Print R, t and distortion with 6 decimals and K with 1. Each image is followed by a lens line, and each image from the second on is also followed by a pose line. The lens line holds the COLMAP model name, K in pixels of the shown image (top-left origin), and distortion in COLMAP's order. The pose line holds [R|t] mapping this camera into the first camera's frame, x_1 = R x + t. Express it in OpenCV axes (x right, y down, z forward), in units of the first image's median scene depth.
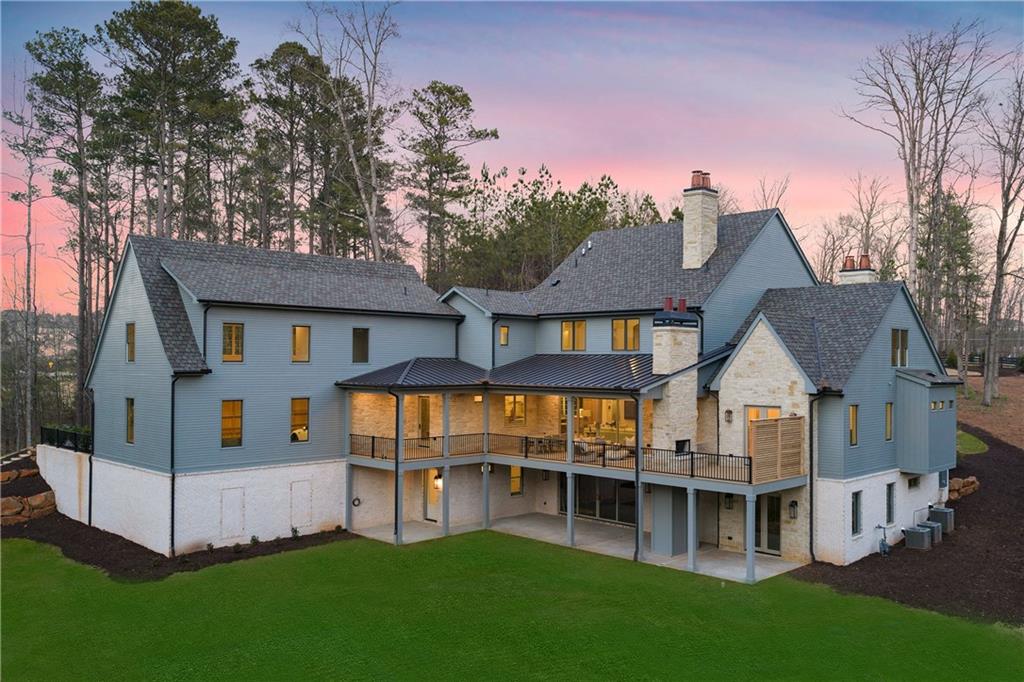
lens RADIAL K [[851.5, 0, 512.0], [0, 851.5, 341.0], [0, 0, 1]] dist [0.005173, -0.005667]
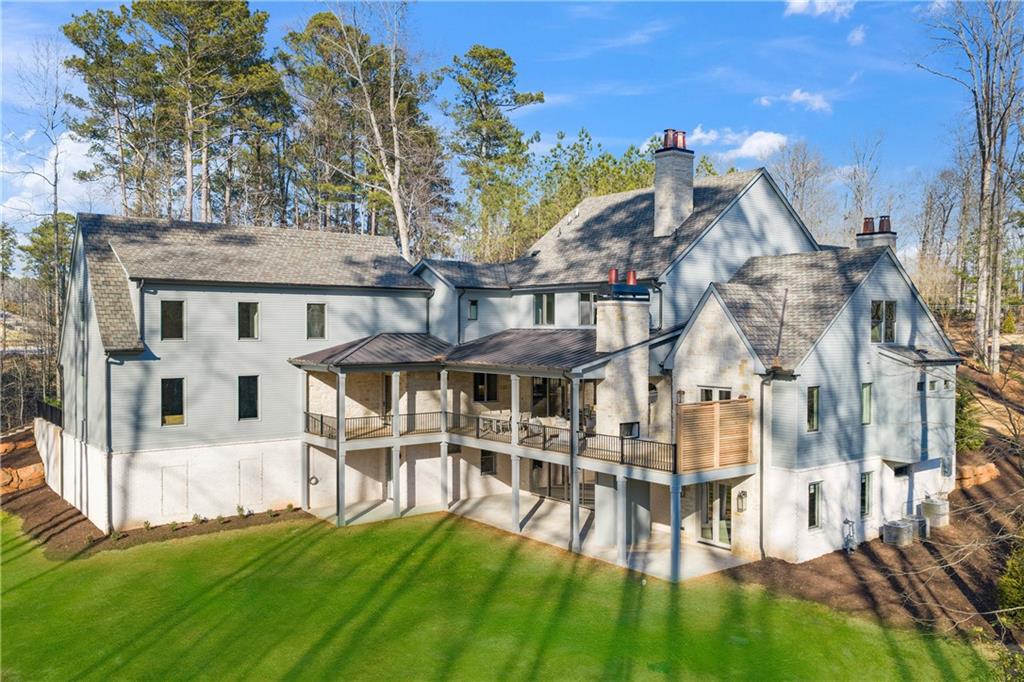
lens RADIAL K [[844.3, 0, 512.0], [0, 844.3, 341.0], [0, 0, 1]] dist [-0.001142, 0.000884]
pose [[0.991921, -0.002352, -0.126839, 0.162883], [0.007494, 0.999168, 0.040078, -0.009111], [0.126639, -0.040704, 0.991113, 0.064482]]
